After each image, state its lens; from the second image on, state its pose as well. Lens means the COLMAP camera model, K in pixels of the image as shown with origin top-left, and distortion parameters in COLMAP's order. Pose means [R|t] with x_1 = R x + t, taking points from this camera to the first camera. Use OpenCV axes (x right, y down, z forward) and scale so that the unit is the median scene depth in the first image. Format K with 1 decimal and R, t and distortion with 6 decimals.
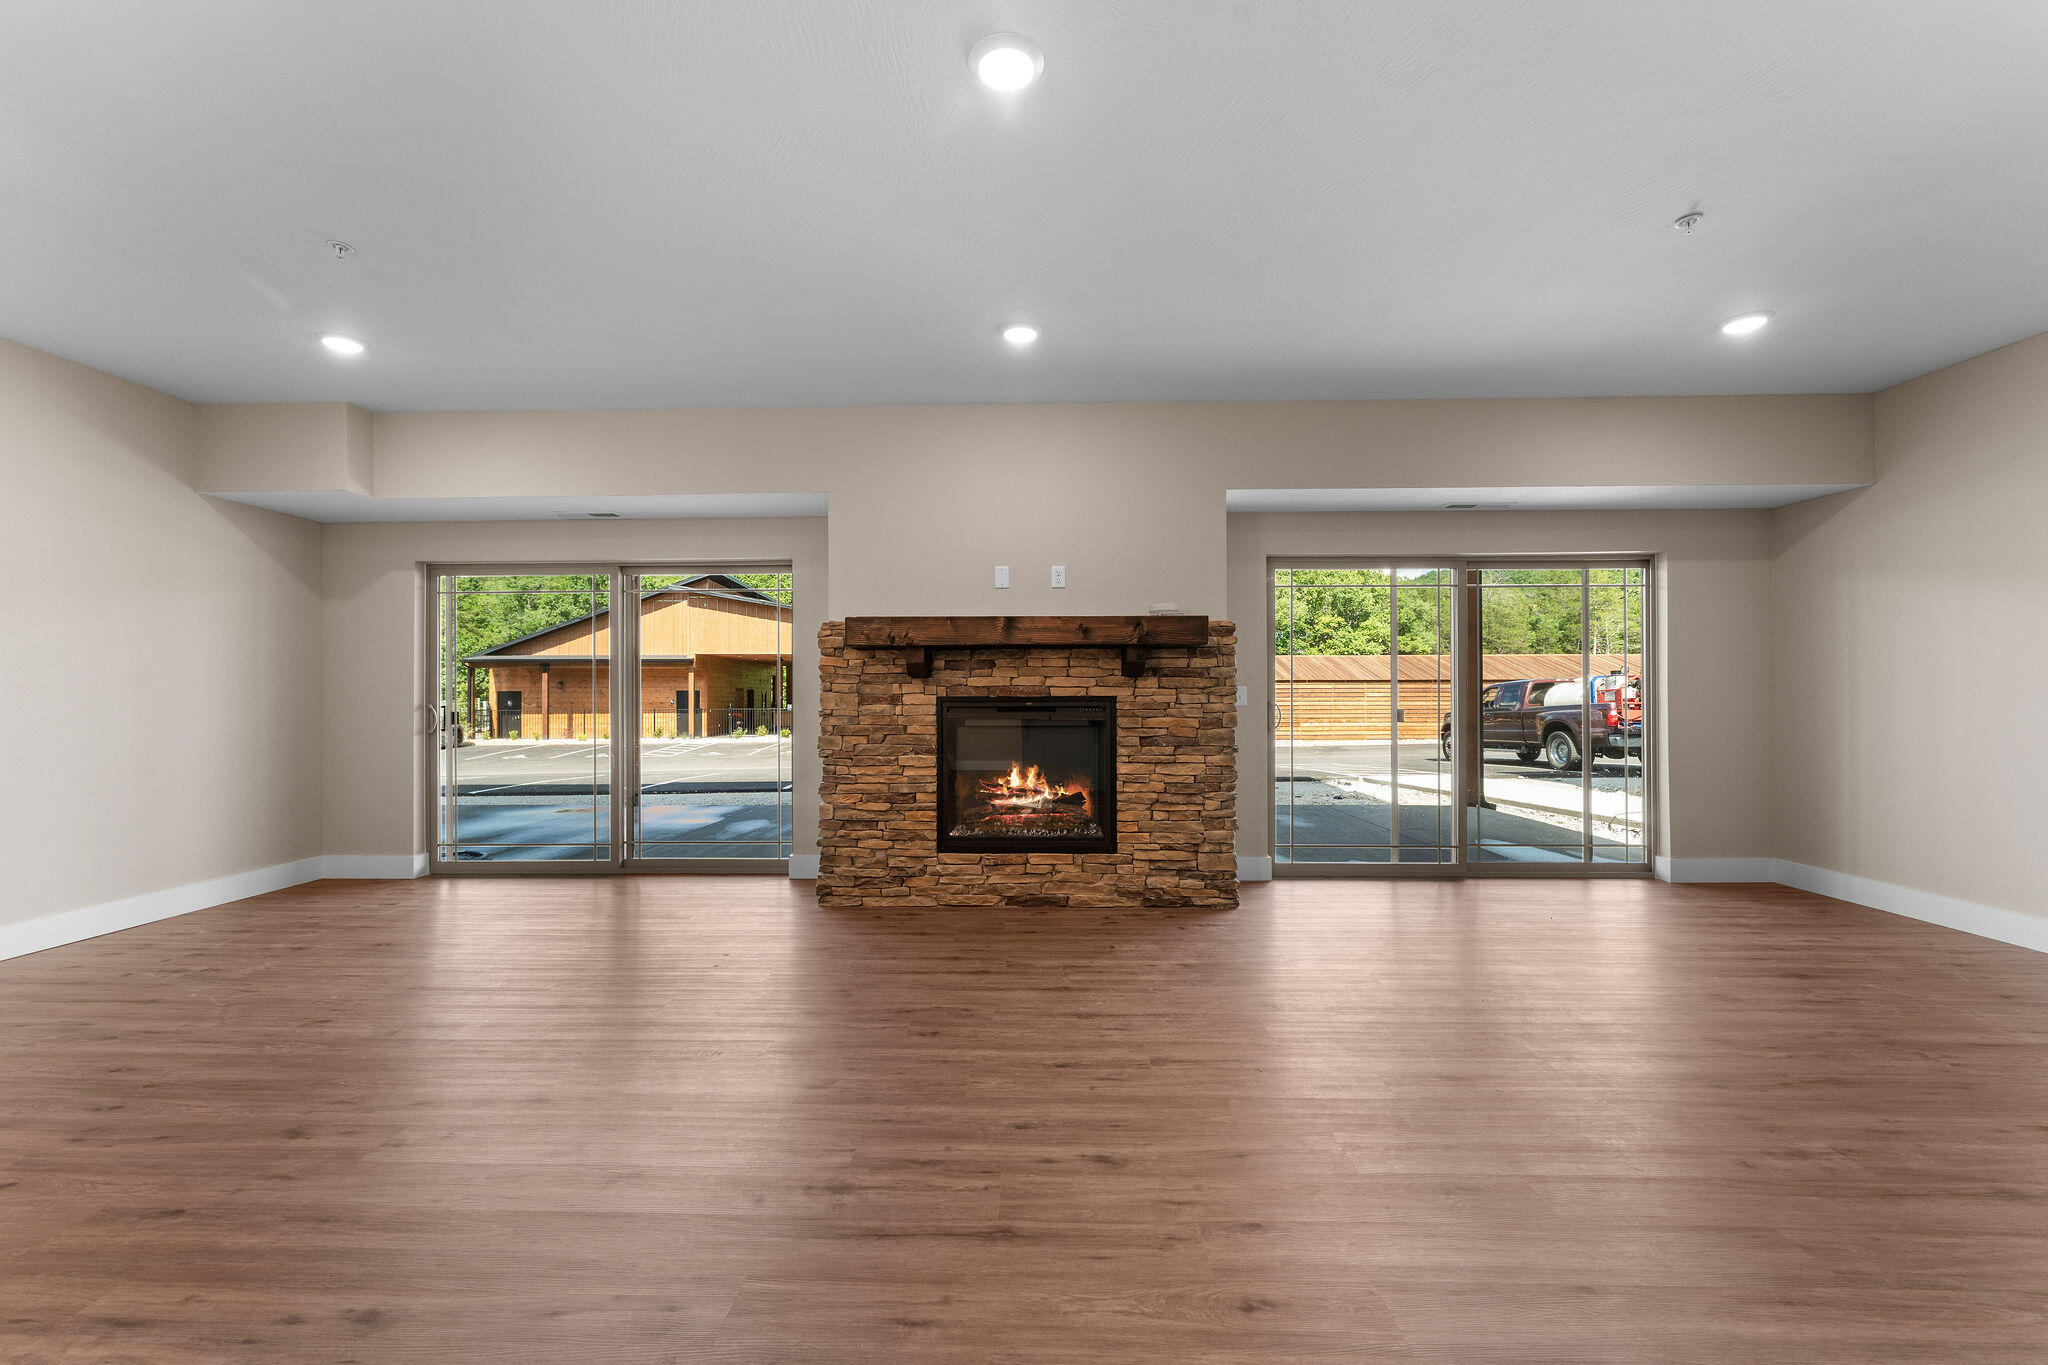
lens RADIAL K [[813.3, 0, 1018.2], [0, 813.3, 687.4], [0, 0, 1]] dist [-0.000803, 0.000200]
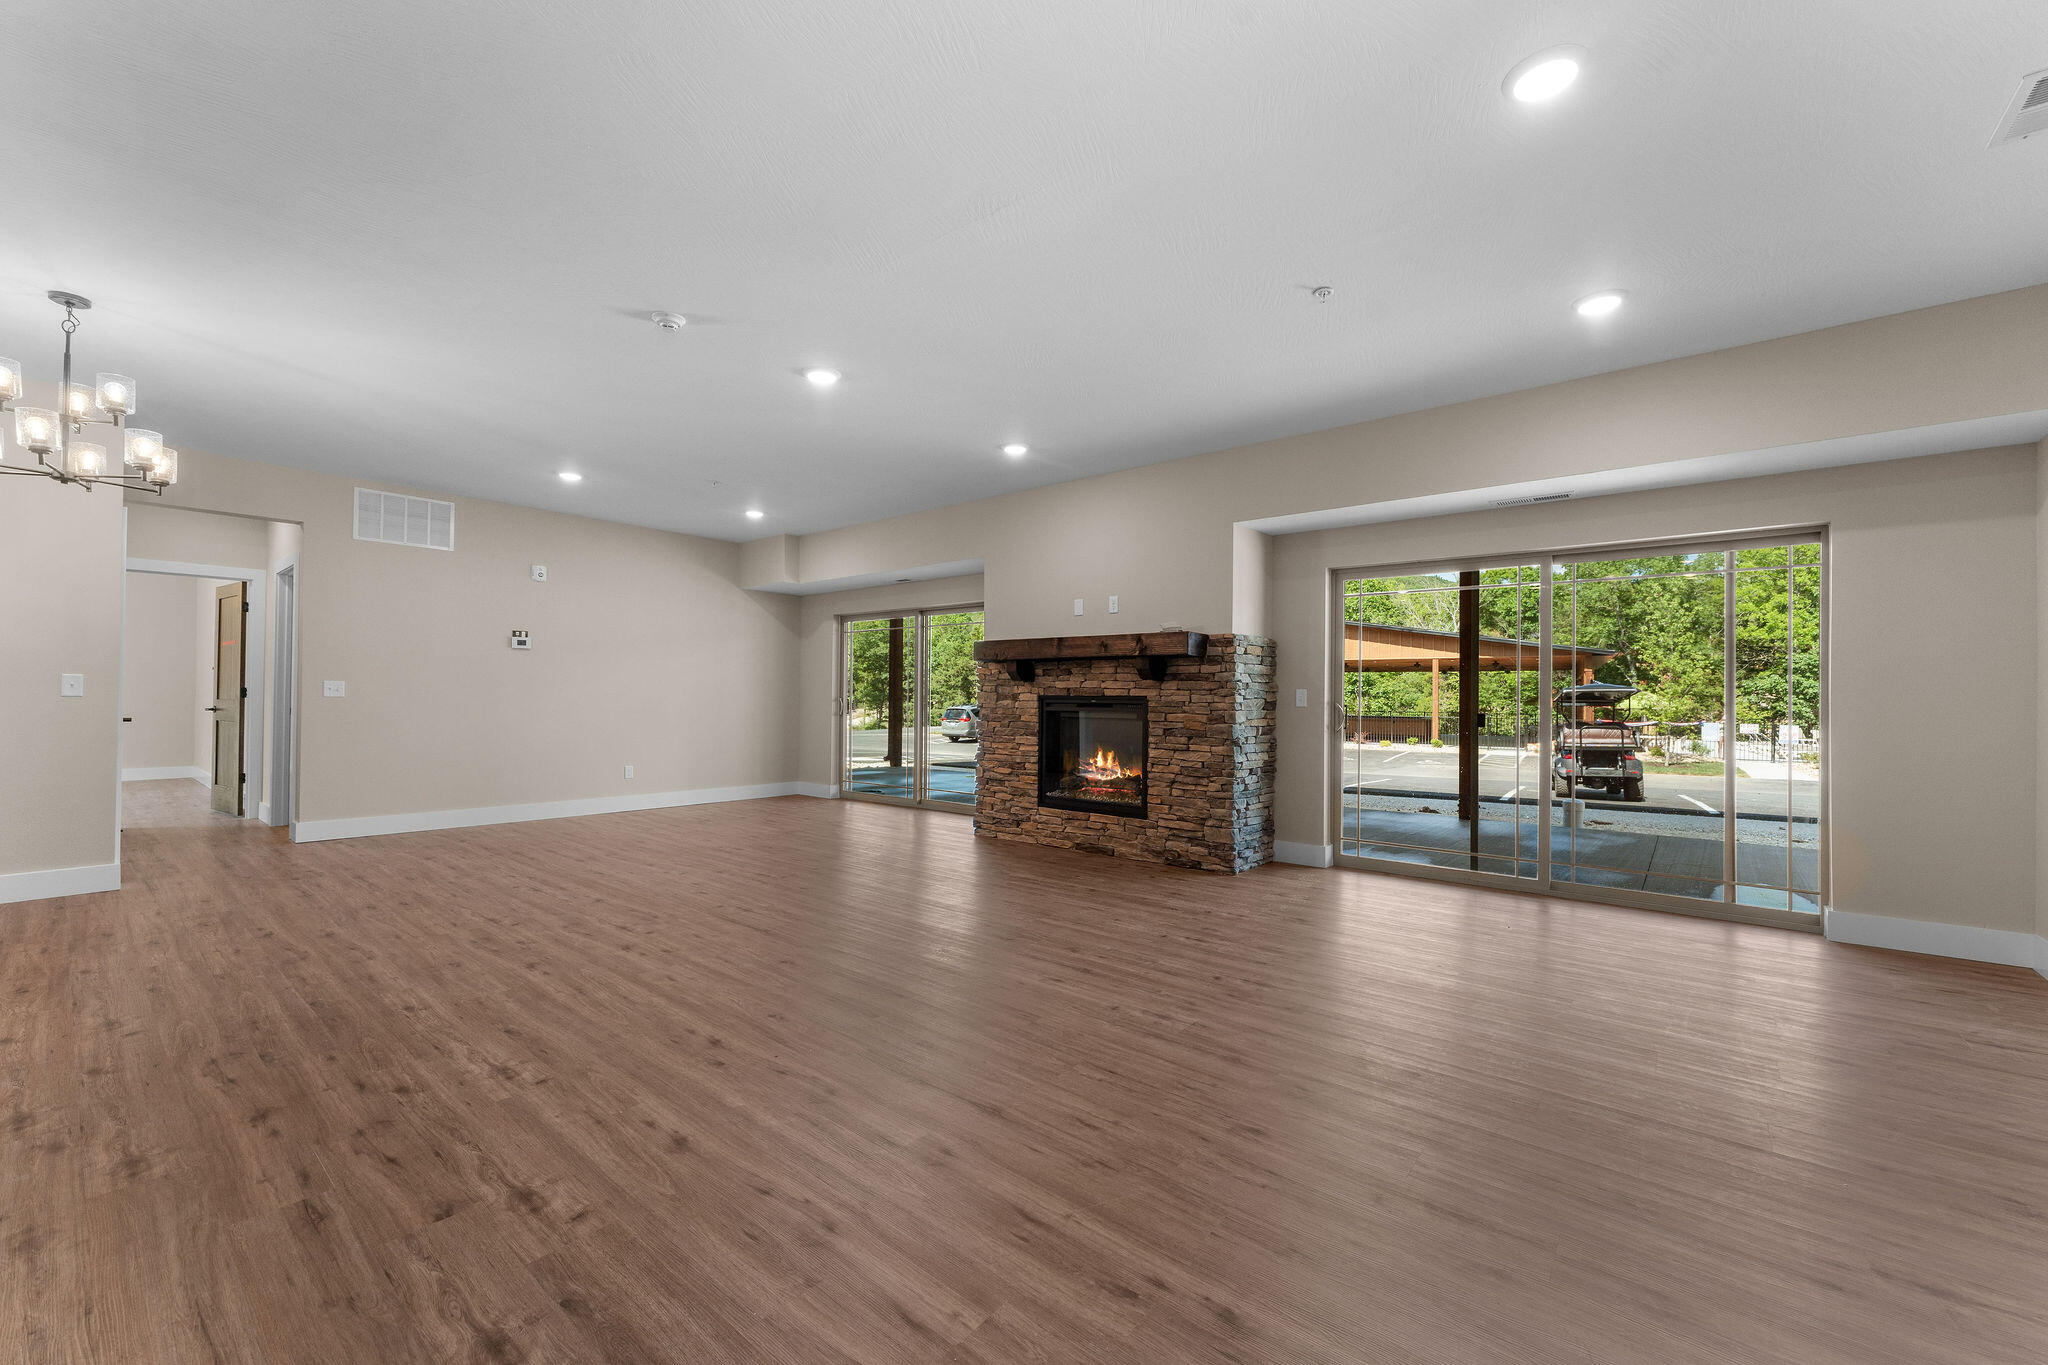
lens RADIAL K [[813.3, 0, 1018.2], [0, 813.3, 687.4], [0, 0, 1]] dist [-0.000803, 0.000200]
pose [[0.783416, 0.003057, -0.621490, 0.751151], [-0.007152, 0.999966, -0.004098, 0.003842], [0.621456, 0.007656, 0.783412, -0.124285]]
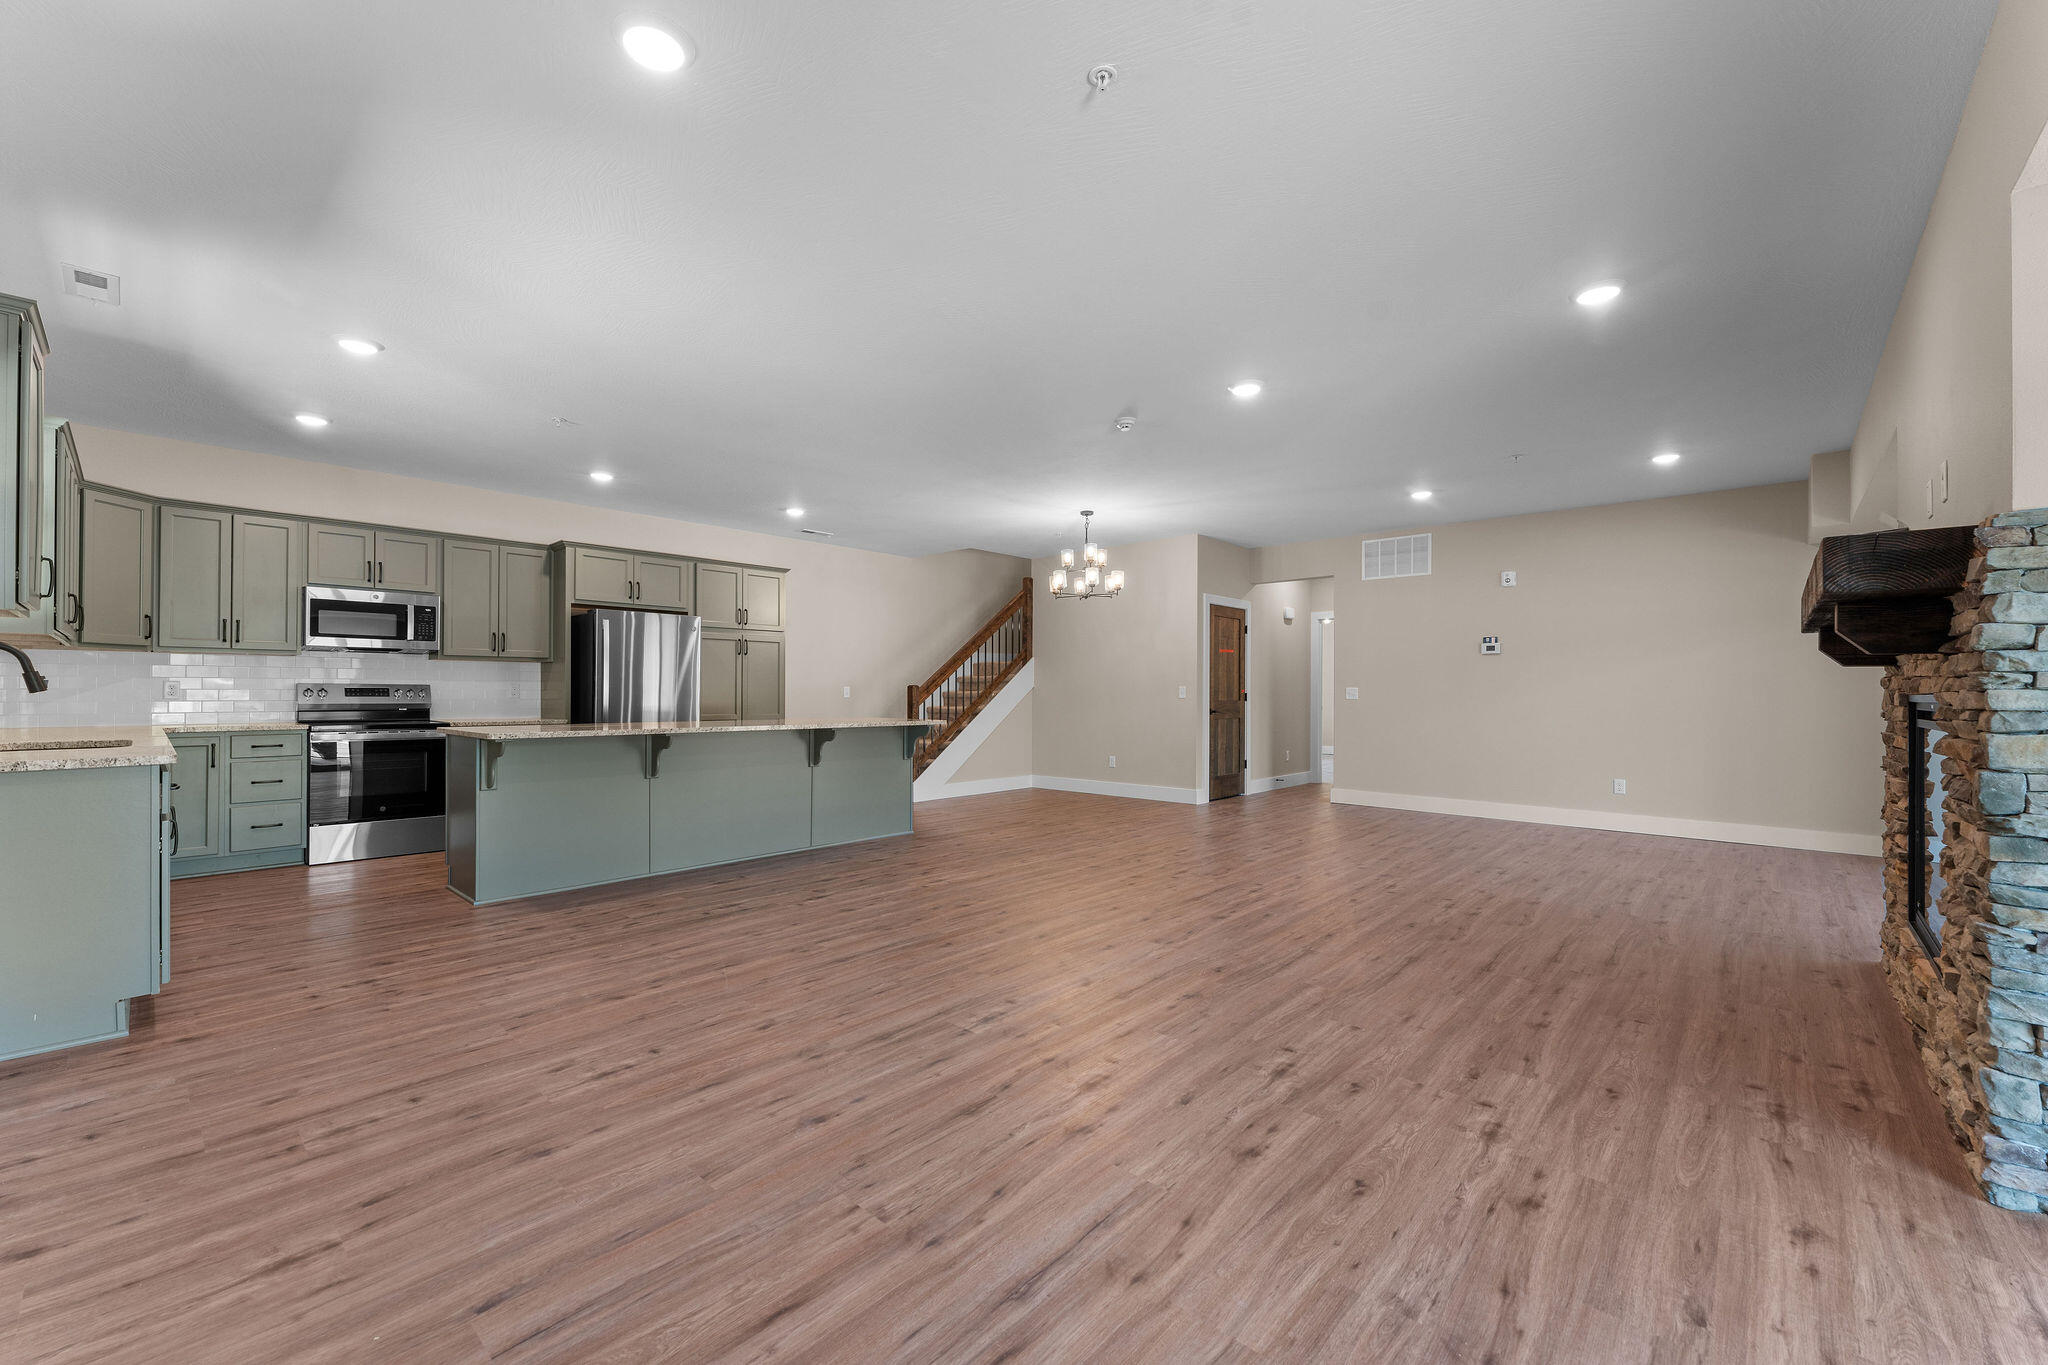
lens RADIAL K [[813.3, 0, 1018.2], [0, 813.3, 687.4], [0, 0, 1]] dist [-0.000803, 0.000200]
pose [[-0.657267, -0.003945, -0.753647, 0.905472], [0.003481, 0.999960, -0.008271, 0.008129], [0.753650, -0.008060, -0.657227, 0.896491]]
